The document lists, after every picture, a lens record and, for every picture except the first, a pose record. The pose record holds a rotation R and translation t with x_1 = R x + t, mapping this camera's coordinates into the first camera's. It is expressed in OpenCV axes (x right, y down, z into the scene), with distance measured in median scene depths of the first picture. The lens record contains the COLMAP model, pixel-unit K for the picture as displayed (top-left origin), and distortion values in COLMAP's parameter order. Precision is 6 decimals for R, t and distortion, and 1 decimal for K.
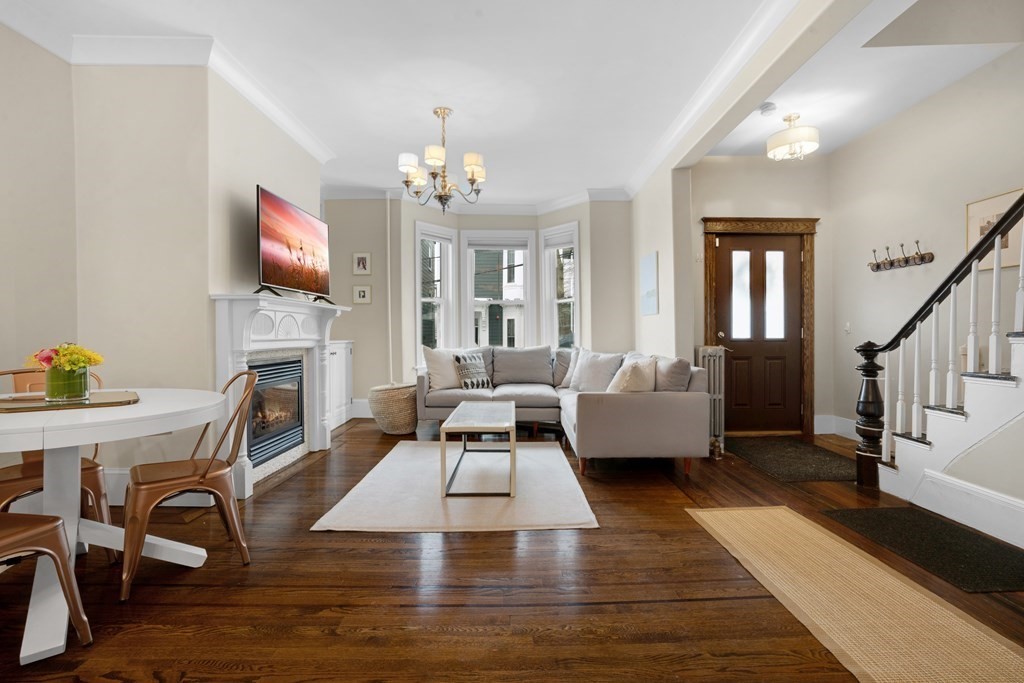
lens RADIAL K [[468.1, 0, 519.5], [0, 468.1, 340.1], [0, 0, 1]] dist [-0.037596, 0.017569]
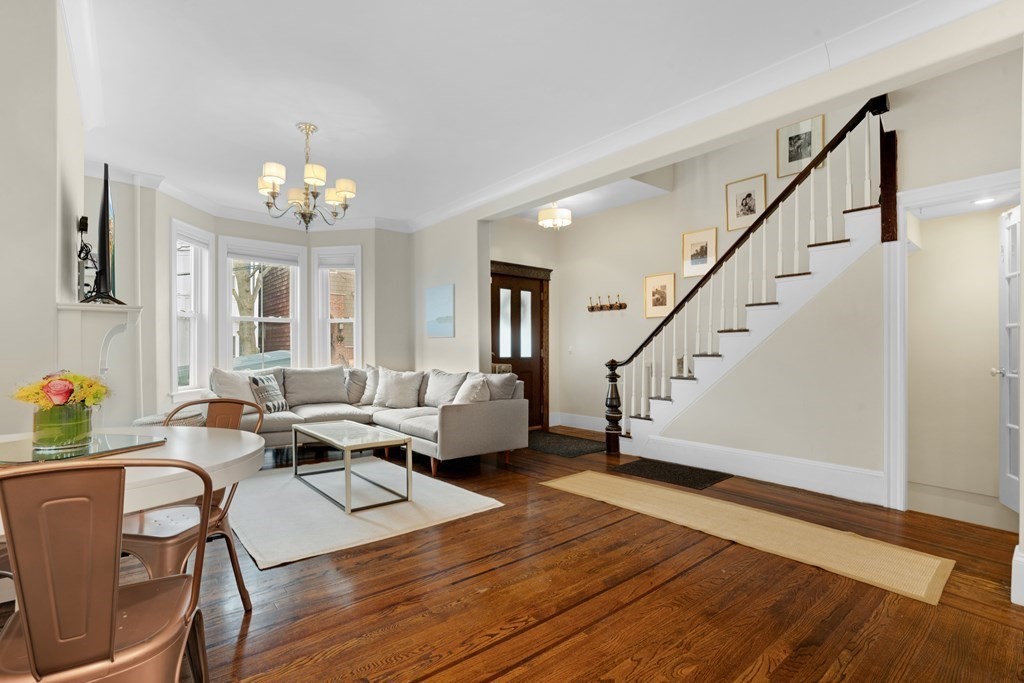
lens RADIAL K [[461.8, 0, 512.0], [0, 461.8, 352.7], [0, 0, 1]] dist [-0.037730, 0.016469]
pose [[0.790560, 0.000988, 0.612384, -0.366543], [0.004867, 0.999957, -0.007897, -0.007043], [-0.612366, 0.009224, 0.790521, -0.018147]]
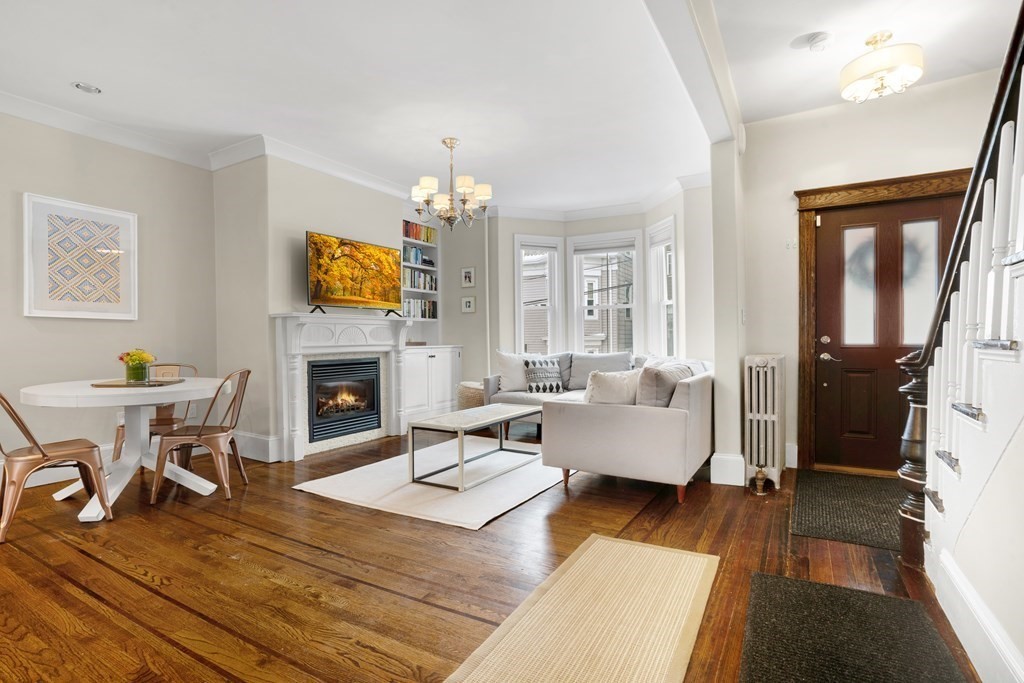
lens RADIAL K [[466.1, 0, 500.3], [0, 466.1, 345.6], [0, 0, 1]] dist [-0.033688, 0.015517]
pose [[0.863583, 0.003090, -0.504197, 0.447718], [-0.000273, 0.999984, 0.005661, -0.007070], [0.504207, -0.004751, 0.863570, 0.085203]]
